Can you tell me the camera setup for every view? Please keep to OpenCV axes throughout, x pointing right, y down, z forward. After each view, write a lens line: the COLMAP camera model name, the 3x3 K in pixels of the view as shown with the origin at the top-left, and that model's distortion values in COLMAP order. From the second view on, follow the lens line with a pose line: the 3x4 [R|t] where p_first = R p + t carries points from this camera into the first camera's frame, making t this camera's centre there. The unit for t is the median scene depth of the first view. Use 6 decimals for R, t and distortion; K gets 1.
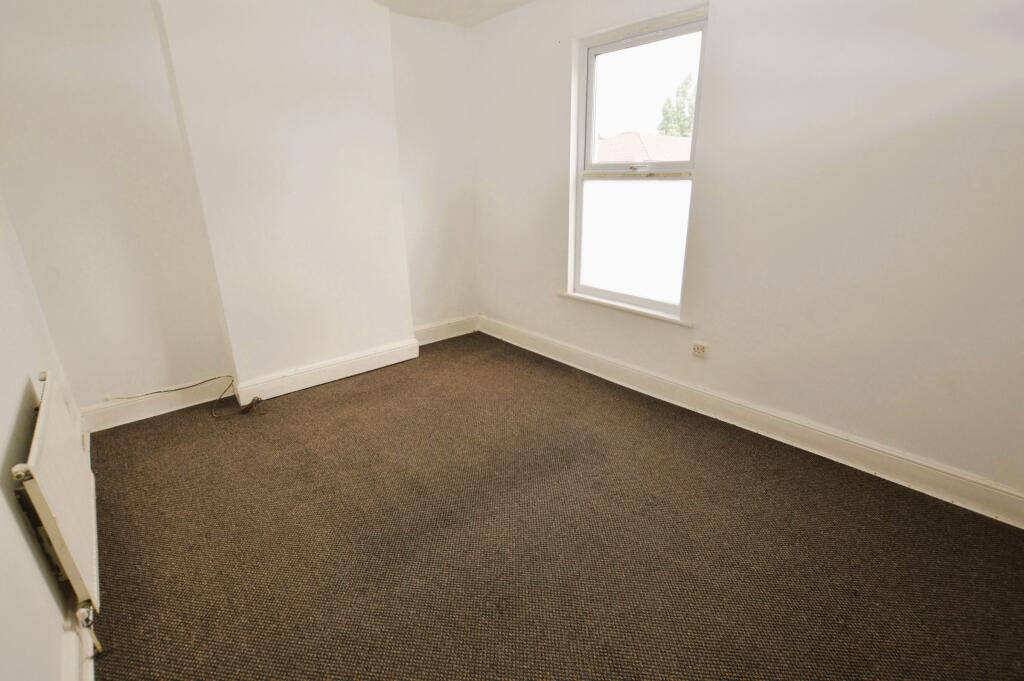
lens RADIAL K [[466.9, 0, 513.9], [0, 466.9, 343.6], [0, 0, 1]] dist [-0.025239, 0.001739]
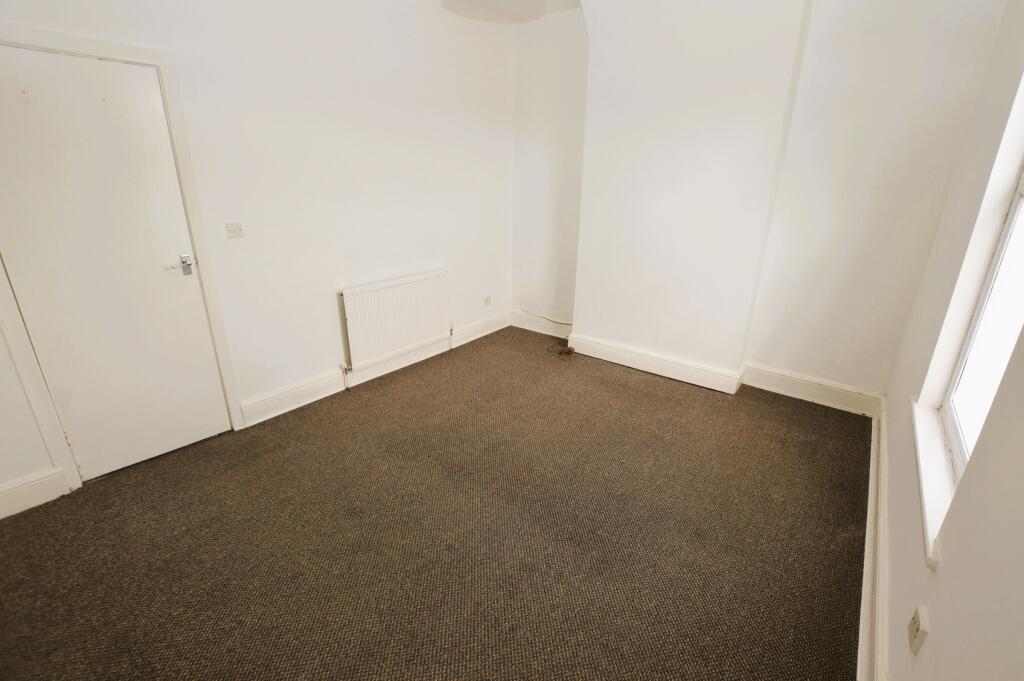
lens RADIAL K [[466.9, 0, 514.1], [0, 466.9, 342.0], [0, 0, 1]] dist [-0.025239, 0.001739]
pose [[0.215903, 0.348586, -0.912071, 0.489230], [-0.354433, 0.898367, 0.259448, -0.149627], [0.909815, 0.267253, 0.317510, 0.409809]]
